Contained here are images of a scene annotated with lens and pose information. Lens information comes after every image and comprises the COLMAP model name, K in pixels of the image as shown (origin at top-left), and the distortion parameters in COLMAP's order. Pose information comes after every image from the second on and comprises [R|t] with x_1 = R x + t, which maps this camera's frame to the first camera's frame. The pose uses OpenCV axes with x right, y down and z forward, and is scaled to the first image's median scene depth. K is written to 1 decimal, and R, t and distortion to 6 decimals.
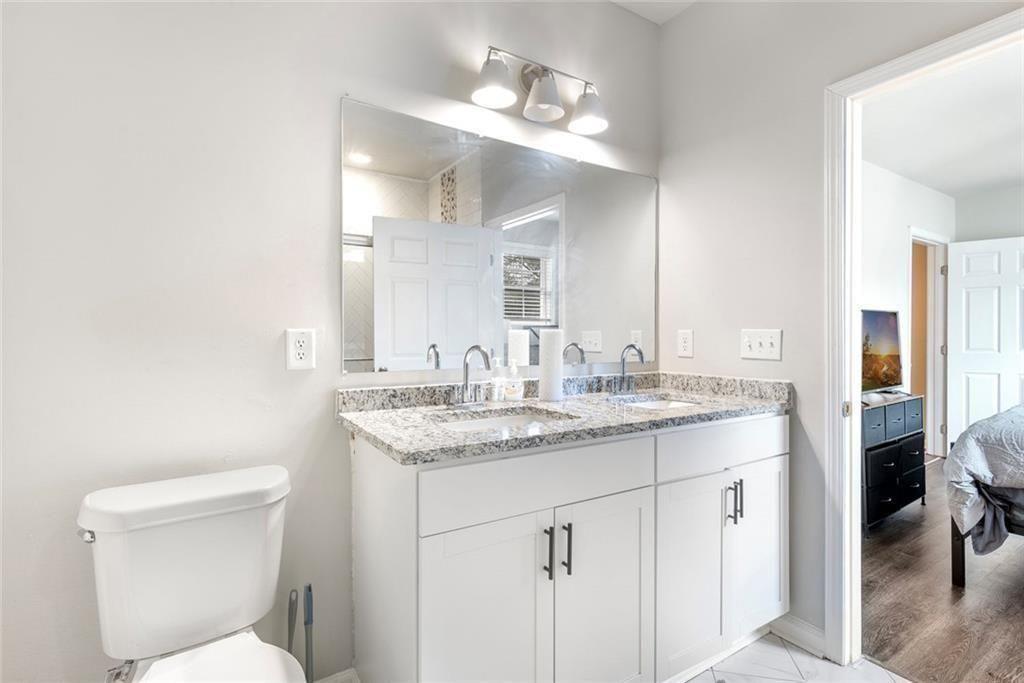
lens RADIAL K [[486.3, 0, 515.8], [0, 486.3, 339.0], [0, 0, 1]] dist [0.005301, 0.000546]
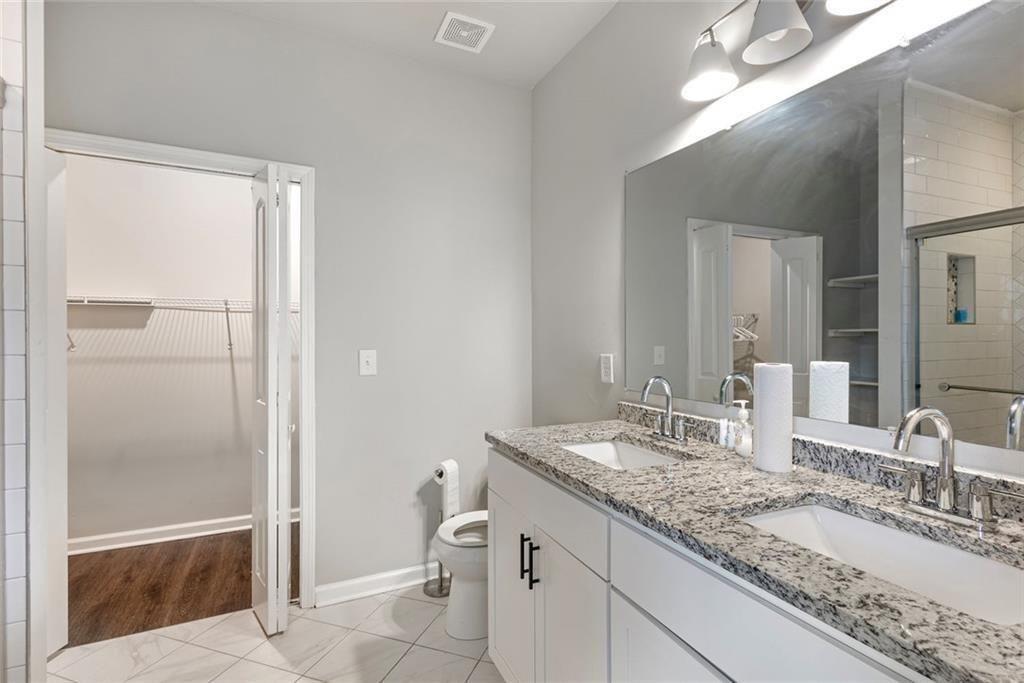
lens RADIAL K [[486.3, 0, 515.8], [0, 486.3, 339.0], [0, 0, 1]] dist [0.005301, 0.000546]
pose [[-0.131654, 0.001527, -0.991295, 0.976270], [-0.009314, 0.999953, 0.002777, -0.065099], [0.991252, 0.009598, -0.131634, 0.906674]]
